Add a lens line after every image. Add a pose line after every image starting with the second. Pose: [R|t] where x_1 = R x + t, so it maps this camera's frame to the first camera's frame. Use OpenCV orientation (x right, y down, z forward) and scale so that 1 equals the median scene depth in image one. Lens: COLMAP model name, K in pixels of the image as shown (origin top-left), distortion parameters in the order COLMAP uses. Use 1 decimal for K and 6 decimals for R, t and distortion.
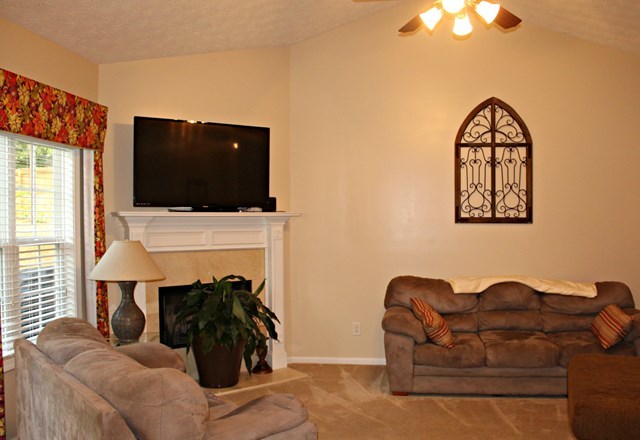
lens RADIAL K [[566.7, 0, 320.0], [0, 566.7, 220.0], [0, 0, 1]] dist [-0.132728, 0.006886]
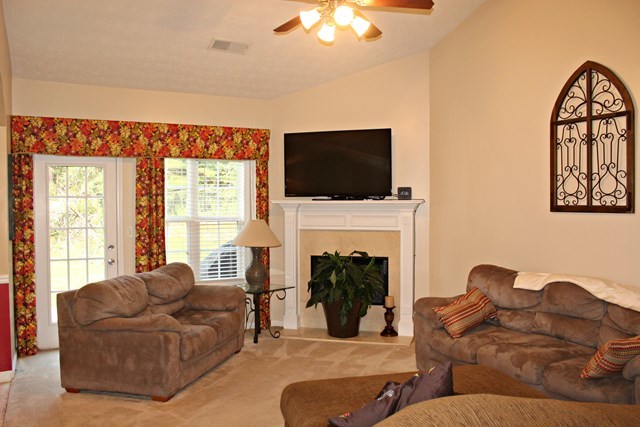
lens RADIAL K [[550.5, 0, 320.0], [0, 550.5, 213.5], [0, 0, 1]] dist [-0.228161, 0.289311]
pose [[0.581439, 0.015584, -0.813441, 0.724510], [-0.003262, 0.999853, 0.016823, -0.004595], [0.813584, -0.007128, 0.581404, 0.214929]]
